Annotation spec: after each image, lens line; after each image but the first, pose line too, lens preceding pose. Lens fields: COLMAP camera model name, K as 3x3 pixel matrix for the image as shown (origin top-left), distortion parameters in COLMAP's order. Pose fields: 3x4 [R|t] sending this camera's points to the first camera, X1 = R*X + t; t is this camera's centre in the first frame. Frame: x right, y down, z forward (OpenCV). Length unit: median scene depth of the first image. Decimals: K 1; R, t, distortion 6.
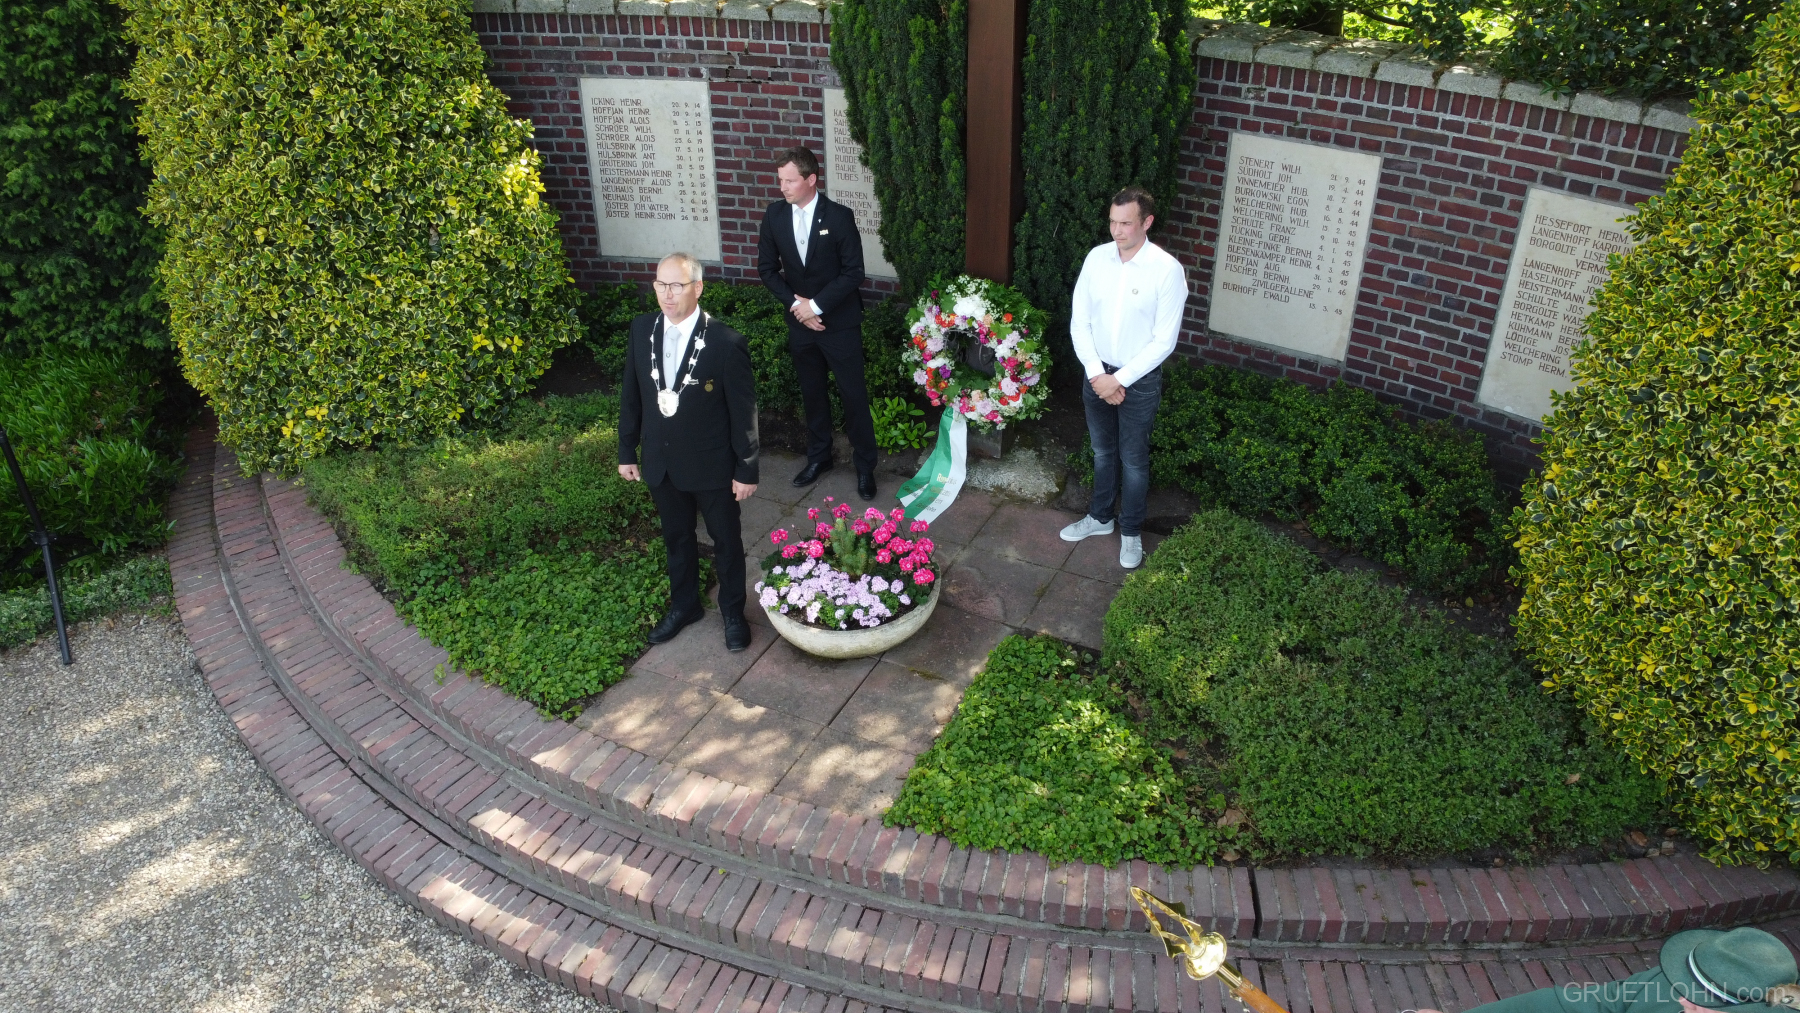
lens RADIAL K [[1358.7, 0, 901.8], [0, 1358.7, 504.0], [0, 0, 1]] dist [0.000157, -0.005027]
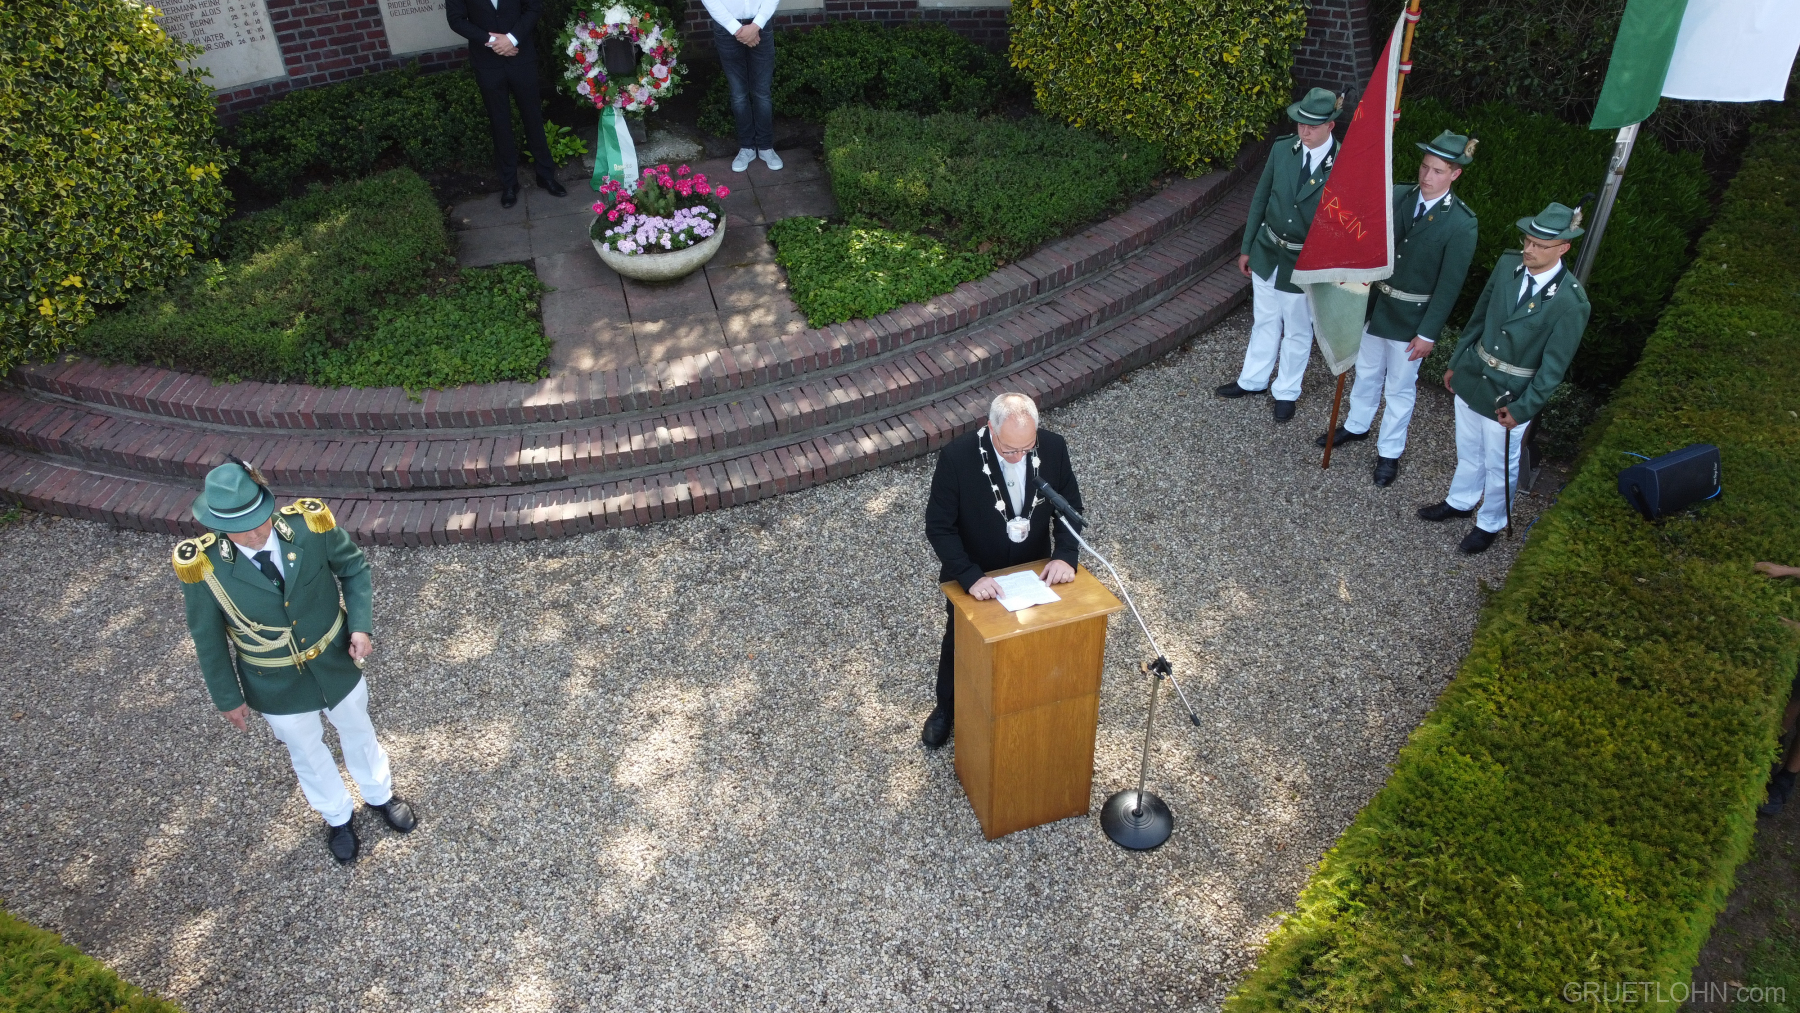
lens RADIAL K [[1358.7, 0, 888.6], [0, 1358.7, 511.0], [0, 0, 1]] dist [0.000157, -0.005027]
pose [[0.750778, -0.416811, 0.512446, -0.611436], [0.355505, 0.908810, 0.218357, 0.093028], [-0.556730, 0.018239, 0.830493, -0.210473]]
